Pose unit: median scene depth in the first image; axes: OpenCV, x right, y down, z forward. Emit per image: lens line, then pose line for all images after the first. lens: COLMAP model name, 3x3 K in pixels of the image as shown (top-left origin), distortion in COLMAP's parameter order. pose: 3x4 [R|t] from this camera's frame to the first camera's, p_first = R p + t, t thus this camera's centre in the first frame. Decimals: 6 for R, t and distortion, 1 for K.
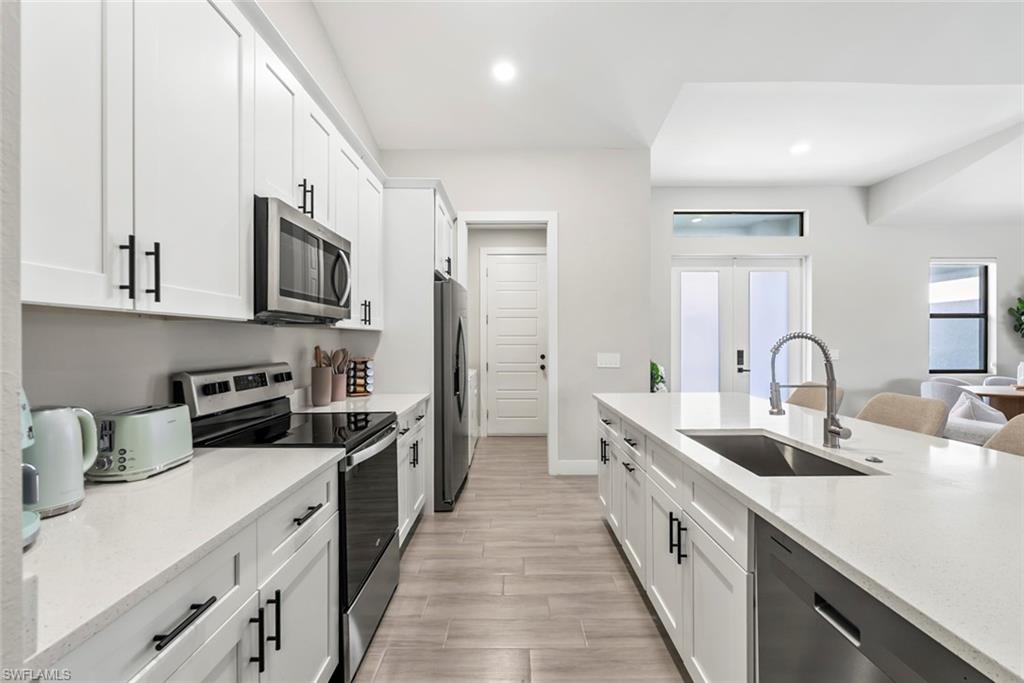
lens RADIAL K [[456.2, 0, 512.0], [0, 456.2, 341.5], [0, 0, 1]] dist [-0.004550, -0.000078]
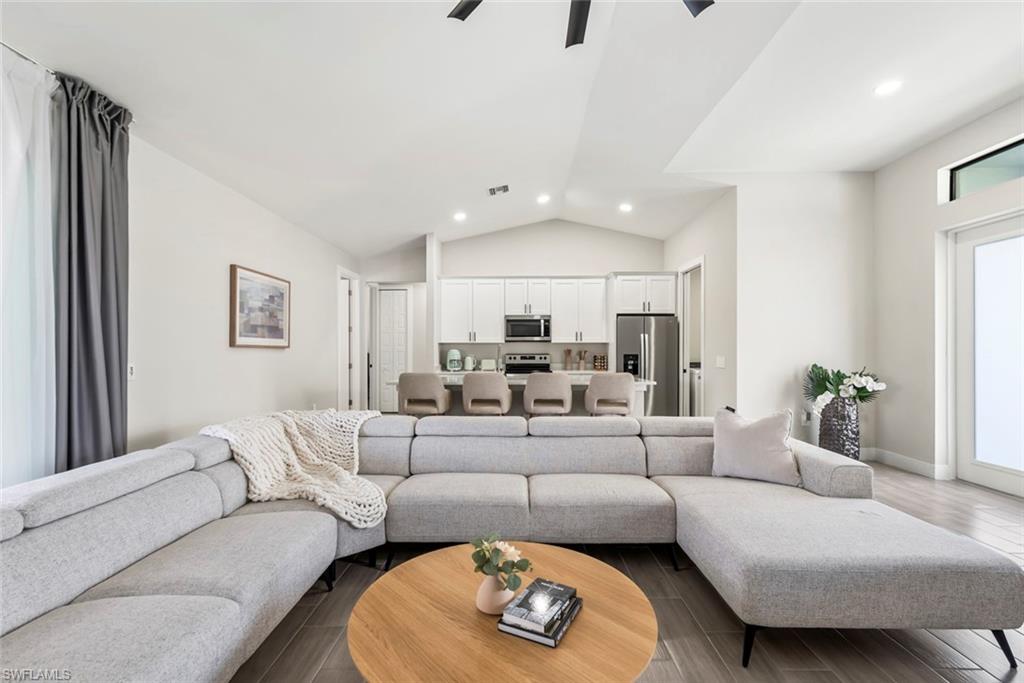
lens RADIAL K [[466.2, 0, 513.1], [0, 466.2, 347.0], [0, 0, 1]] dist [-0.000235, 0.000040]
pose [[-0.016269, -0.004194, -0.999859, 2.713908], [-0.002330, 0.999989, -0.004157, 0.010404], [0.999865, 0.002262, -0.016278, 0.770059]]
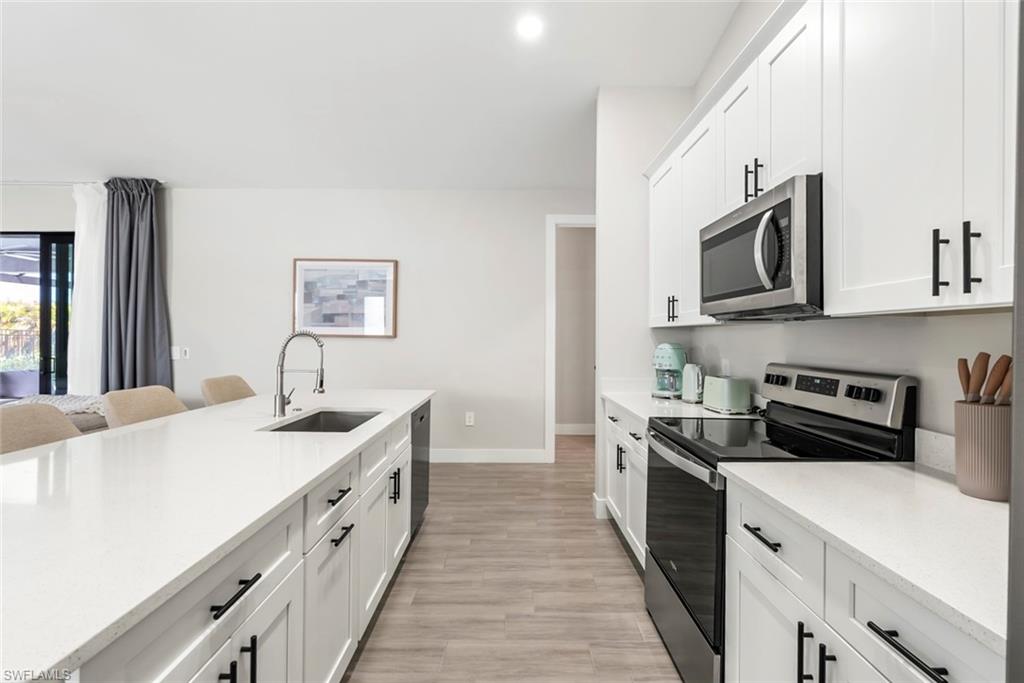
lens RADIAL K [[464.7, 0, 509.4], [0, 464.7, 335.6], [0, 0, 1]] dist [-0.002930, -0.000190]
pose [[-0.999982, -0.005503, -0.002436, 0.024287], [-0.005504, 0.999985, 0.000380, -0.004835], [0.002434, 0.000394, -0.999997, 1.560967]]
